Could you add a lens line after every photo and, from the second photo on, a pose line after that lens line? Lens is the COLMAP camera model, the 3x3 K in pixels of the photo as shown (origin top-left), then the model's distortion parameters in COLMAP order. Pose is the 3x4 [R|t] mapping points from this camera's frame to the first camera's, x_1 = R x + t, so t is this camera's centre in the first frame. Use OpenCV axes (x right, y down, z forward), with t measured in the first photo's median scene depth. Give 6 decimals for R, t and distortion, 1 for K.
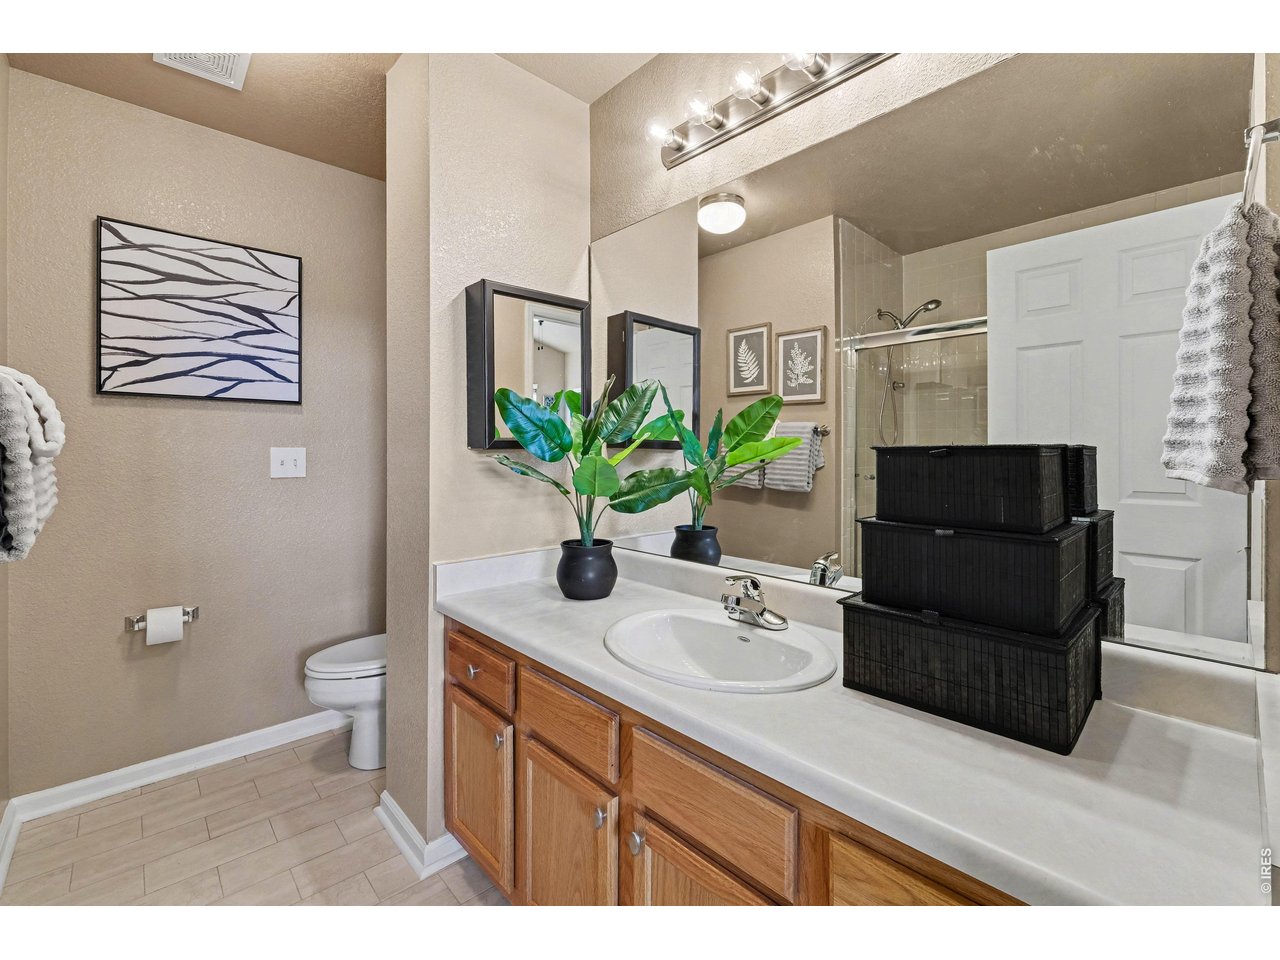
lens RADIAL K [[553.3, 0, 640.5], [0, 553.3, 471.6], [0, 0, 1]] dist [0.000066, -0.000014]
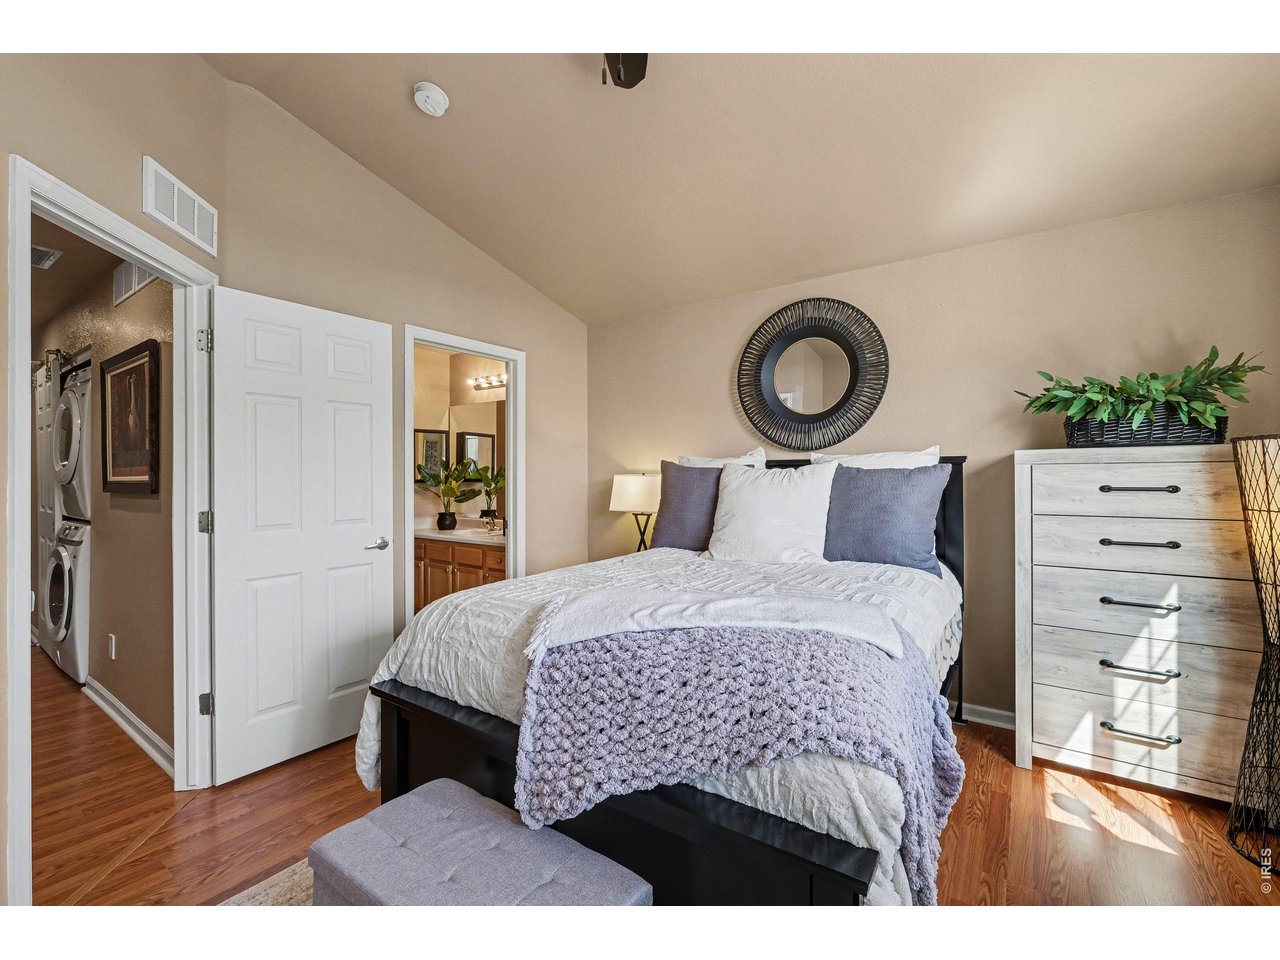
lens RADIAL K [[553.3, 0, 640.5], [0, 553.3, 471.6], [0, 0, 1]] dist [0.000066, -0.000014]
pose [[0.977749, -0.001649, 0.209770, 0.267910], [0.010757, 0.999048, -0.042284, 0.036067], [-0.209501, 0.043600, 0.976836, -1.933335]]
